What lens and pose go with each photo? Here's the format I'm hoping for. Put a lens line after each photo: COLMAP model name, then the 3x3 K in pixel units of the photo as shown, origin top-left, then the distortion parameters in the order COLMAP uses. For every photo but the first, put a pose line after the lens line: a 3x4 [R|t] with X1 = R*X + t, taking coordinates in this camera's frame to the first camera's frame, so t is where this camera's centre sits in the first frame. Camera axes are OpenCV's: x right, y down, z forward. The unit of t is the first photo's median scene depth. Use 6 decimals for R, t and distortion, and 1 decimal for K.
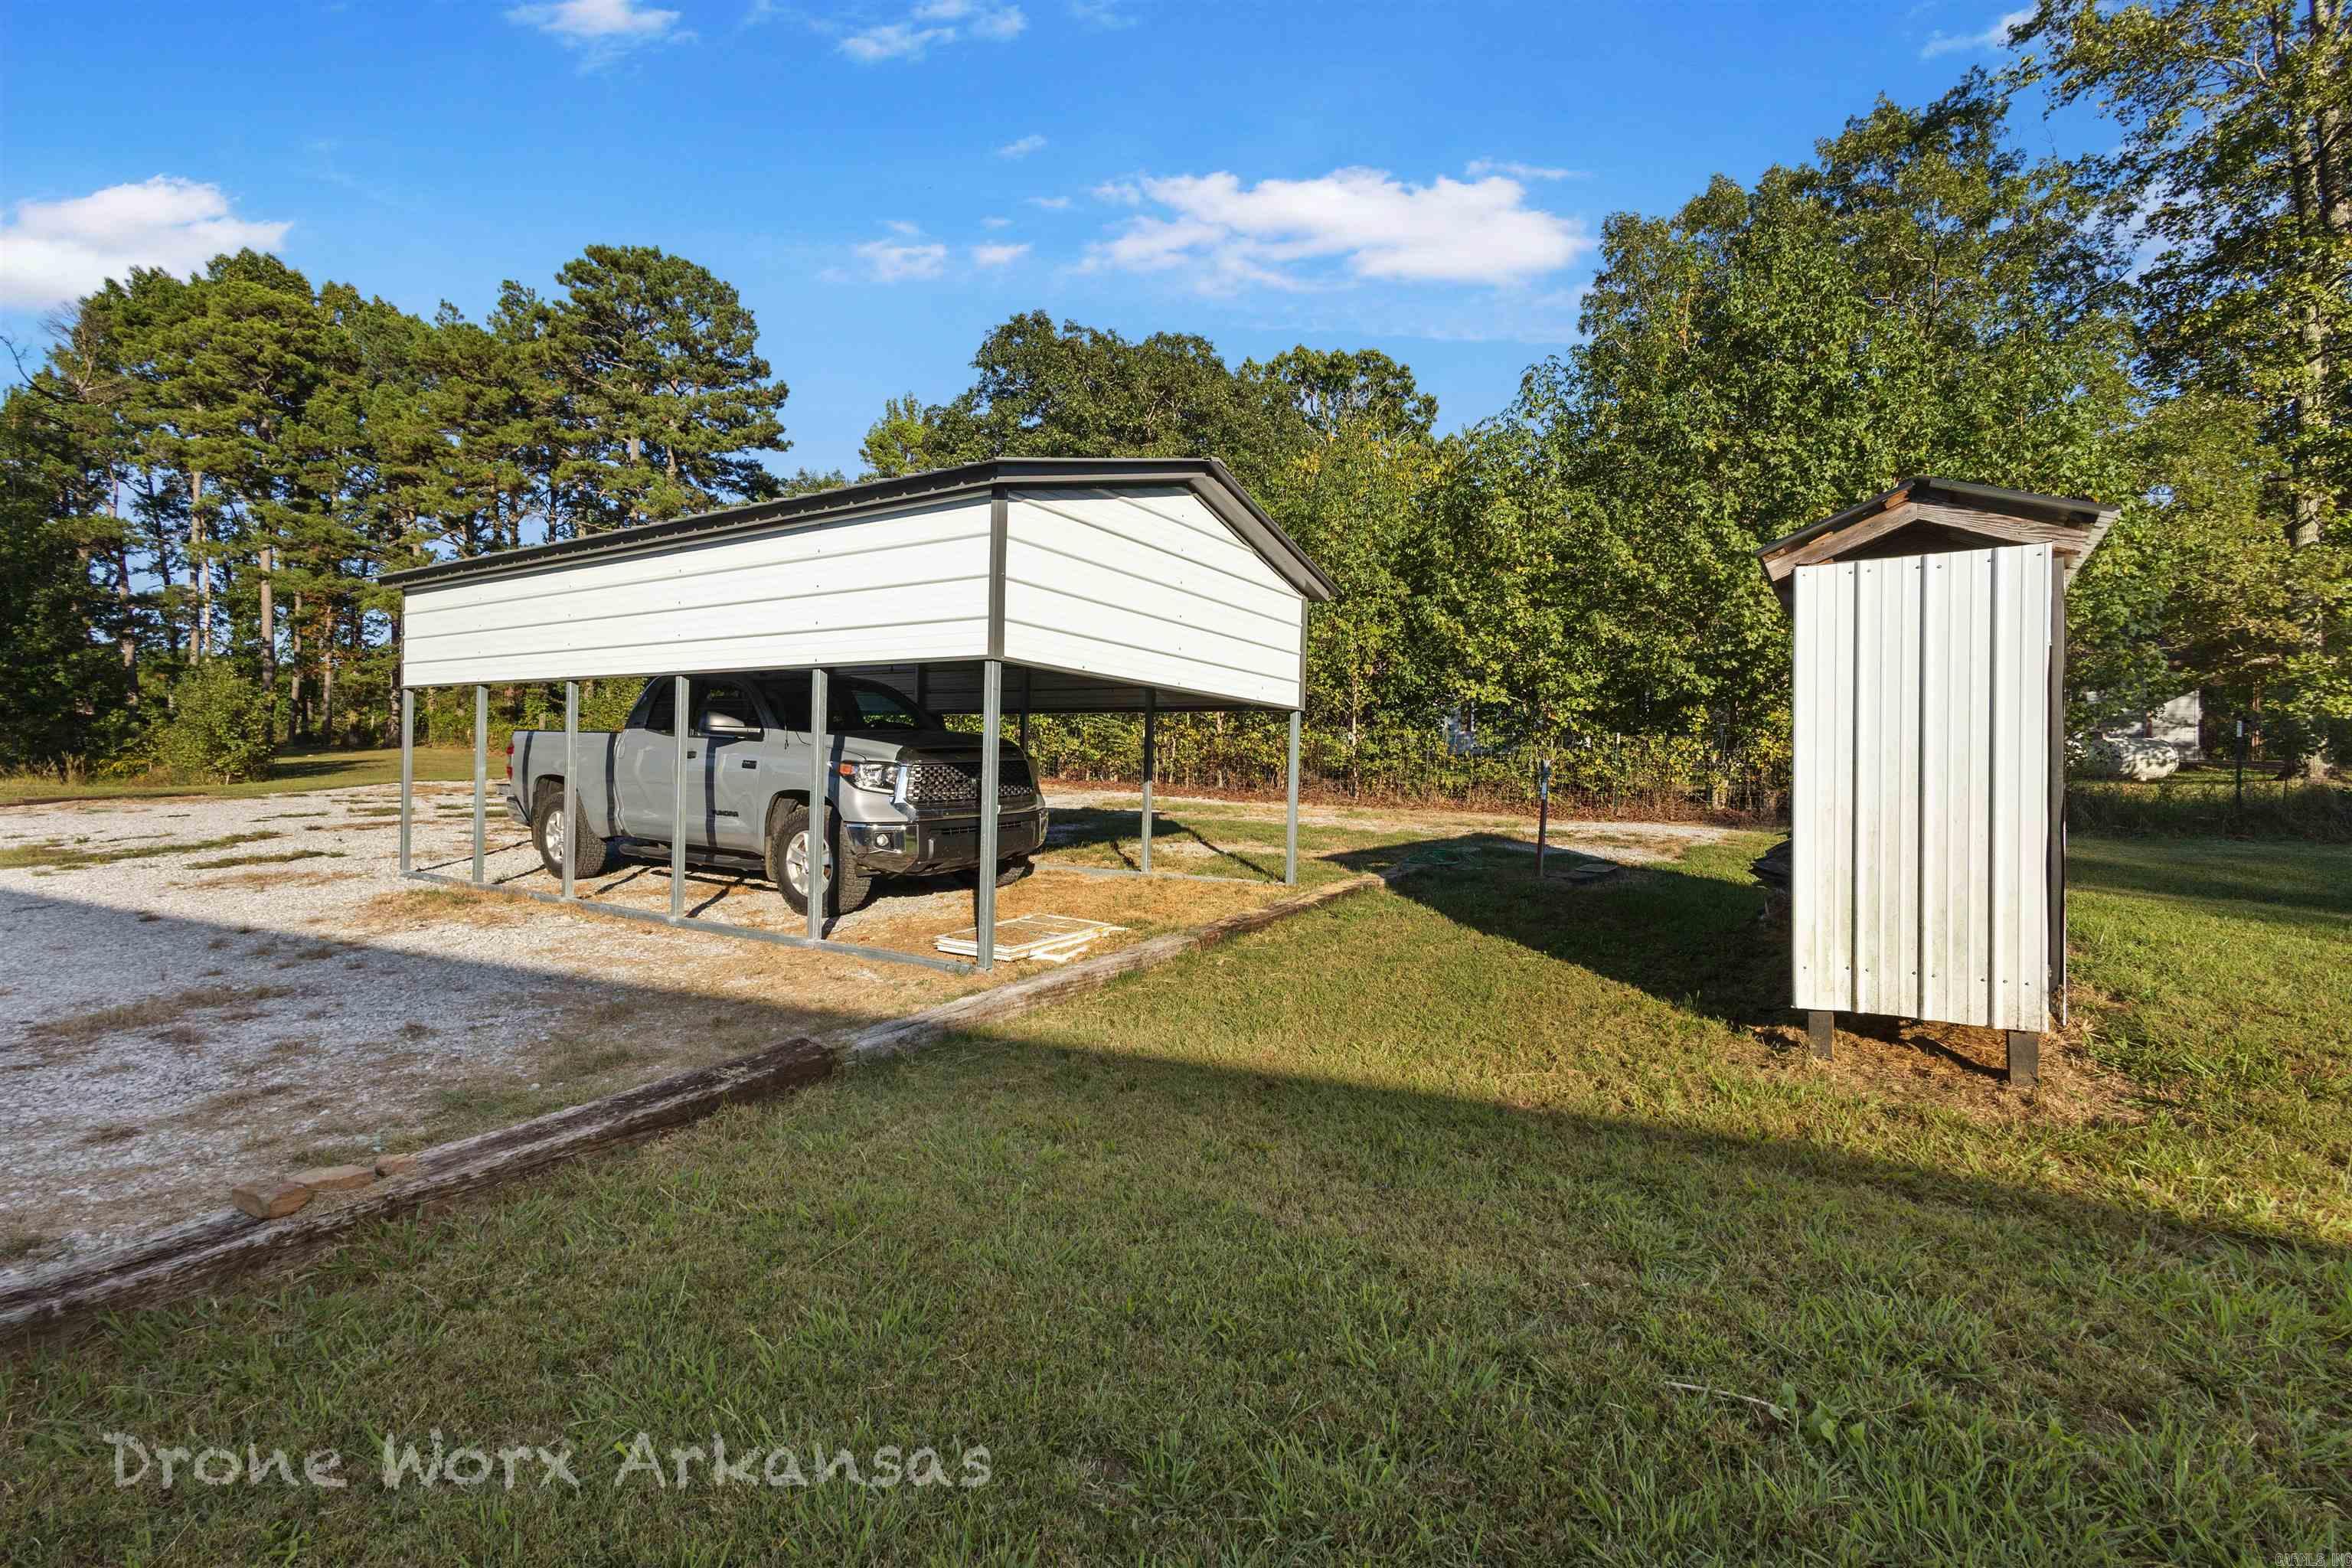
lens RADIAL K [[1085.2, 0, 1181.4], [0, 1085.2, 782.6], [0, 0, 1]] dist [0.010621, -0.000939]
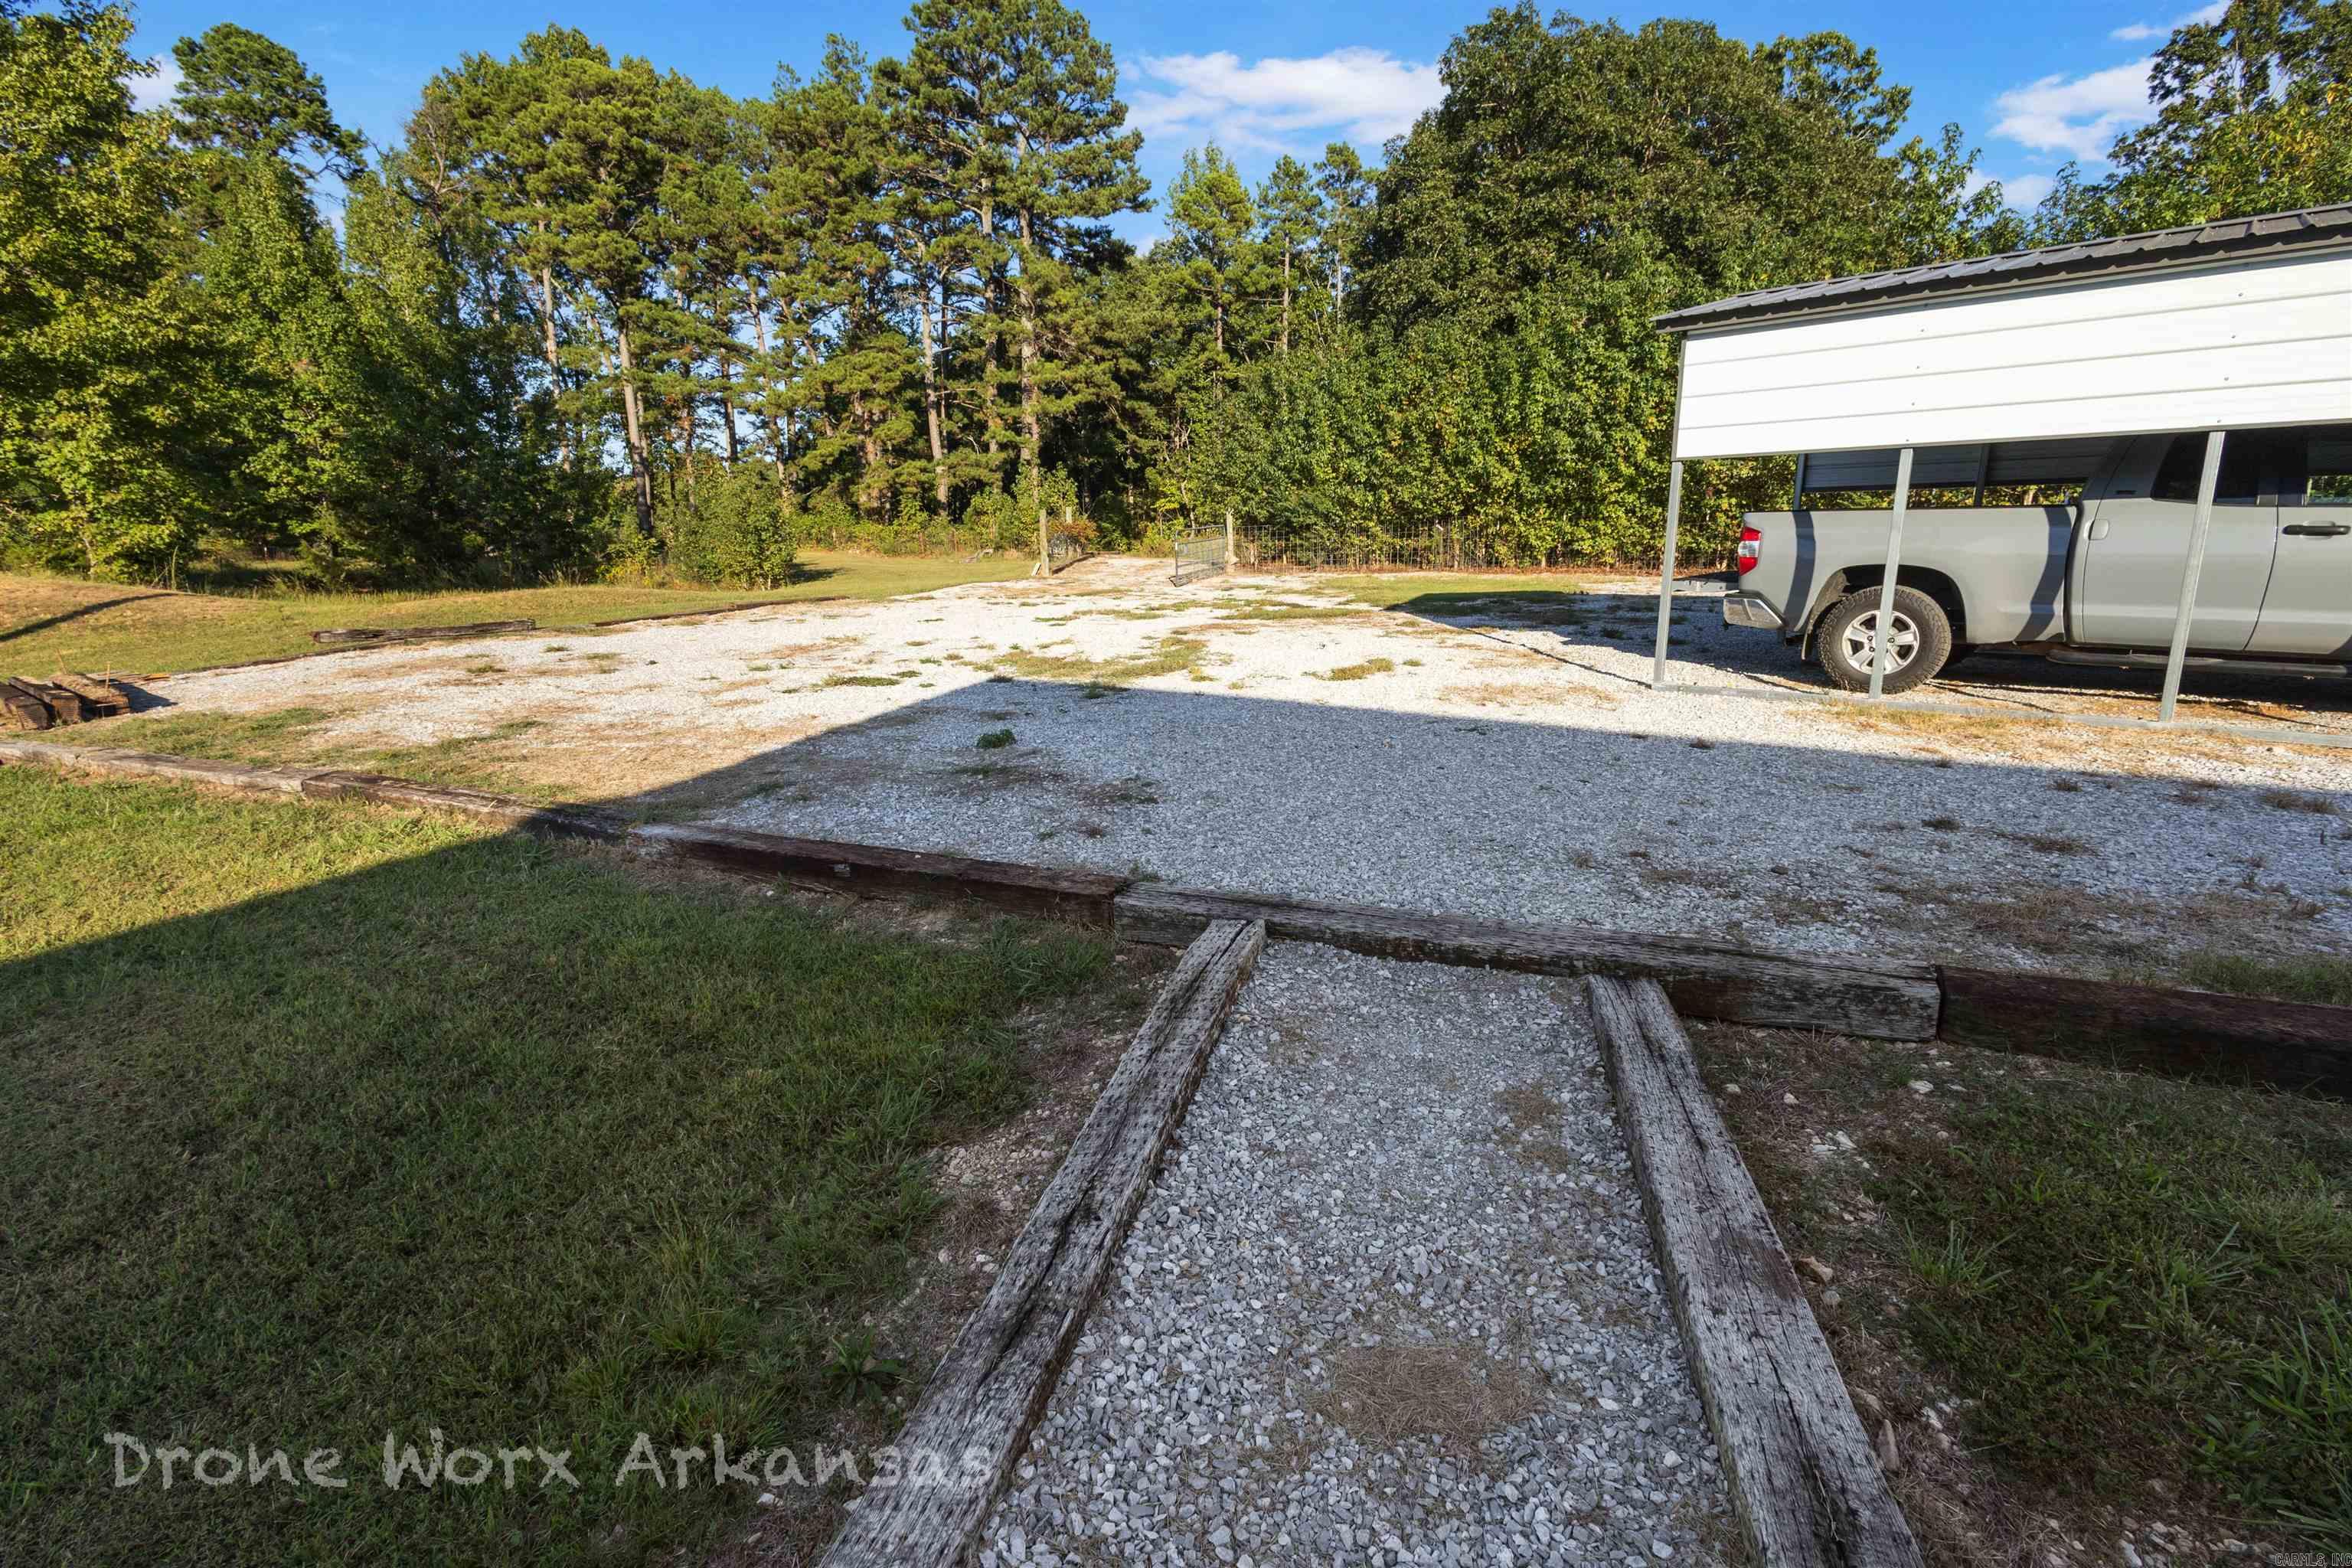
lens RADIAL K [[1077.4, 0, 1176.0], [0, 1077.4, 784.0], [0, 0, 1]] dist [0.013646, -0.001015]
pose [[0.988359, 0.017724, -0.151105, -0.184521], [0.011145, 0.982088, 0.188095, -0.002419], [0.151732, -0.187589, 0.970457, 0.027334]]
